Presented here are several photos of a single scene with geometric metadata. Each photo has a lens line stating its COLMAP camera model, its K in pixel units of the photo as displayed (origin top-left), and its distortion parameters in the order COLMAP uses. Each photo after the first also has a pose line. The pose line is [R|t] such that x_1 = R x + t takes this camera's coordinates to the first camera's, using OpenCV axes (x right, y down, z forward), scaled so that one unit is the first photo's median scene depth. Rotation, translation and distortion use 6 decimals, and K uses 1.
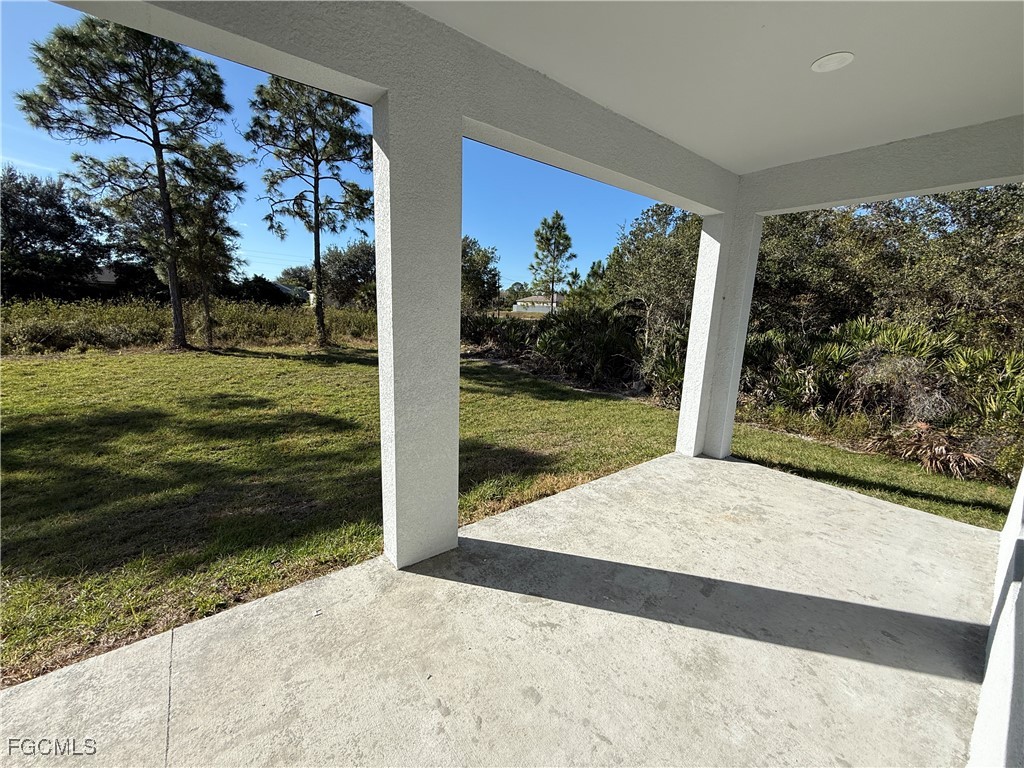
lens RADIAL K [[407.9, 0, 511.5], [0, 407.9, 384.4], [0, 0, 1]] dist [0.002822, 0.000162]
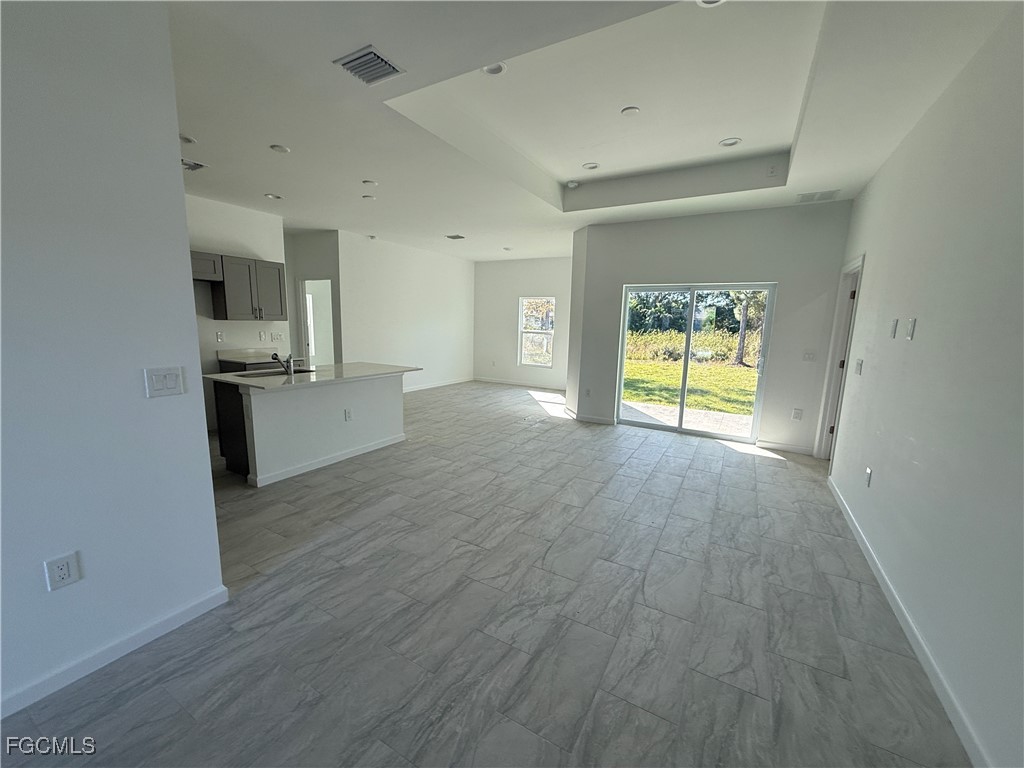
lens RADIAL K [[407.9, 0, 511.5], [0, 407.9, 385.5], [0, 0, 1]] dist [0.002822, 0.000162]
pose [[0.373878, 0.121178, -0.919528, 0.175826], [-0.187898, 0.980766, 0.052849, 0.046181], [0.908245, 0.153019, 0.389456, -0.216147]]
